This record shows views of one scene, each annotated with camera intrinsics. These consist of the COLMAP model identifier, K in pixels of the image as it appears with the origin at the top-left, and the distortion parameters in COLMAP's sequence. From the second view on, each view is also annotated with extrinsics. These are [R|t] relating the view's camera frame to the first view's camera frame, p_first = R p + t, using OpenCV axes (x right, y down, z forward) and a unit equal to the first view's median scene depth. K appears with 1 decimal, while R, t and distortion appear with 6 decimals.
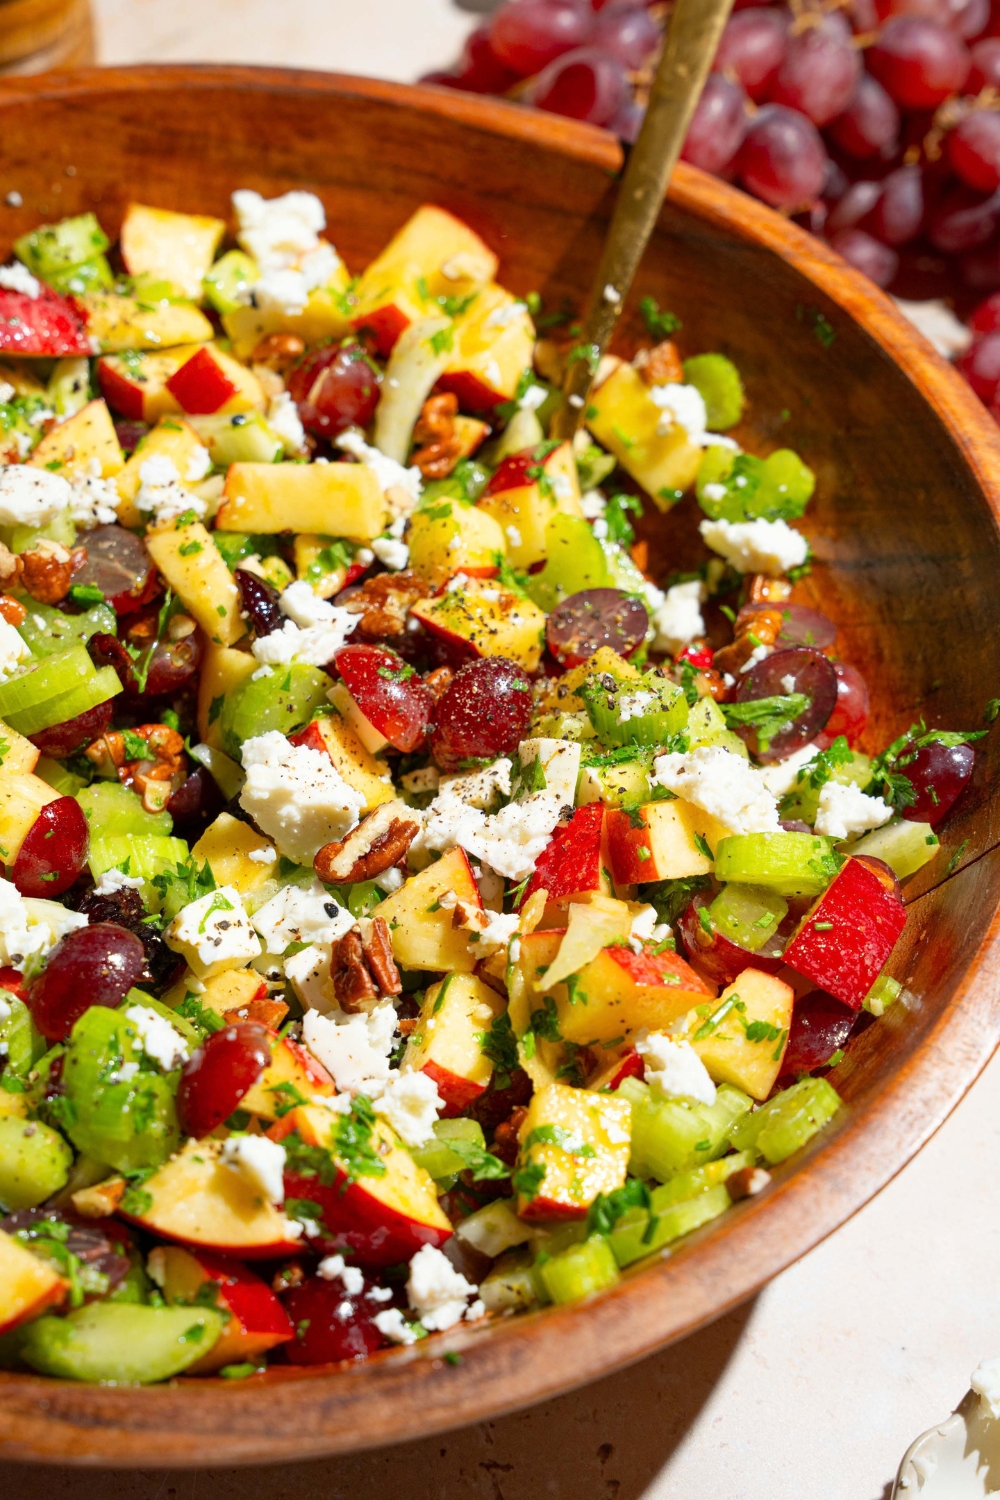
lens RADIAL K [[2450.6, 0, 511.1], [0, 2450.6, 766.4], [0, 0, 1]] dist [0.077691, 0.000000]
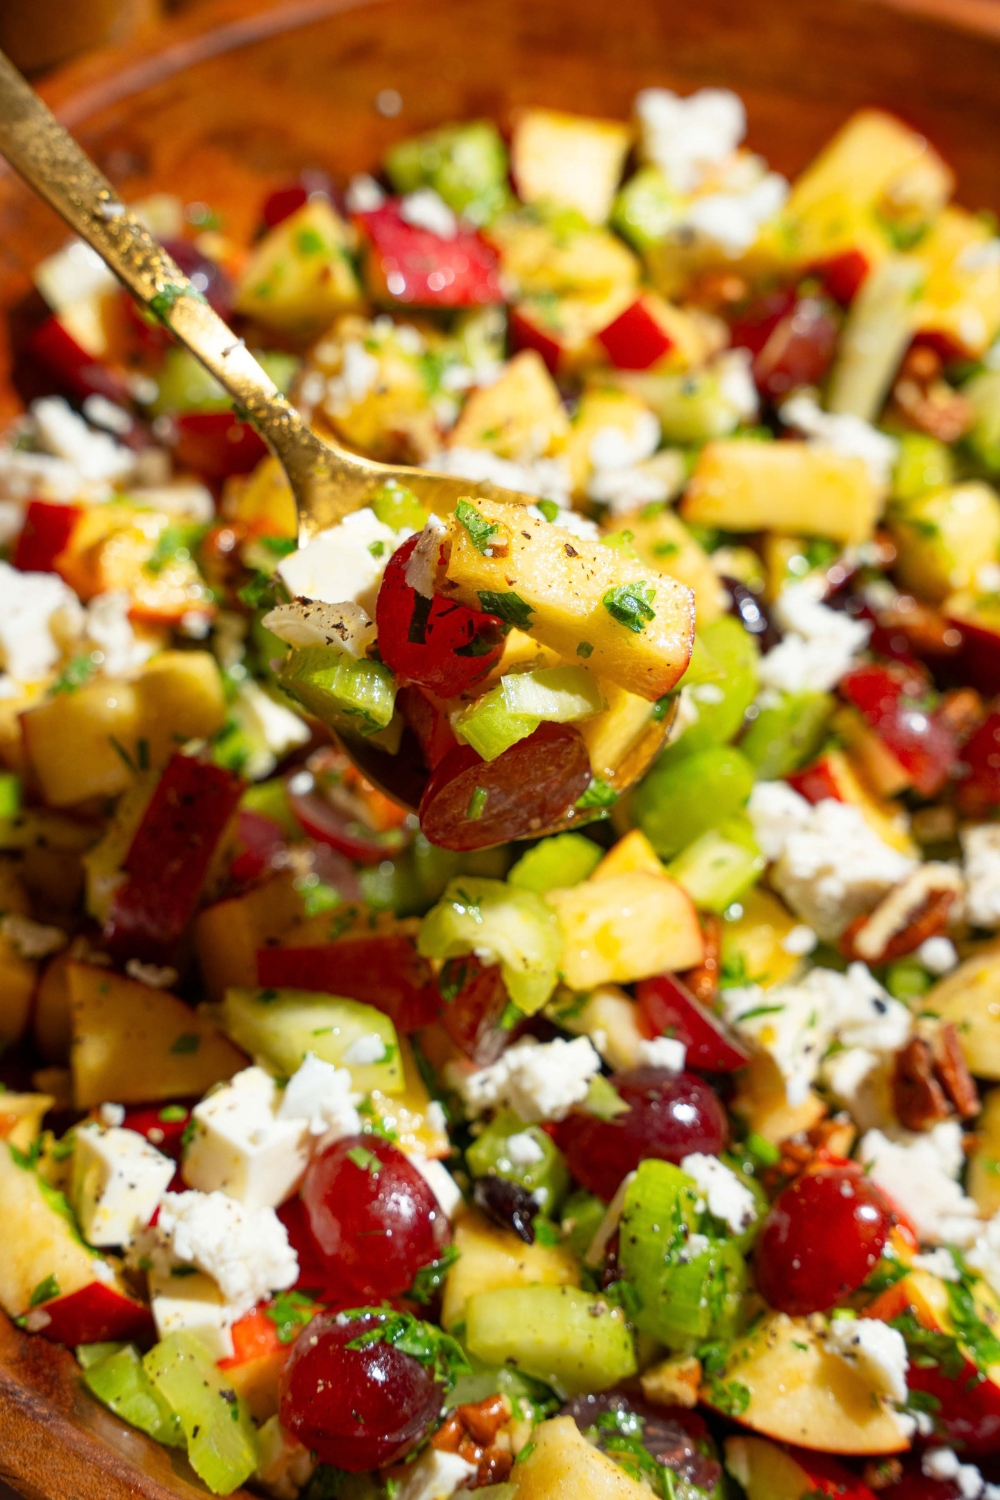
lens RADIAL K [[2450.6, 0, 504.3], [0, 2450.6, 747.1], [0, 0, 1]] dist [0.077691, 0.000000]
pose [[0.999822, 0.006813, 0.017600, -0.211699], [-0.008313, 0.996211, 0.086576, -0.099648], [-0.016943, -0.086707, 0.996090, 0.159761]]
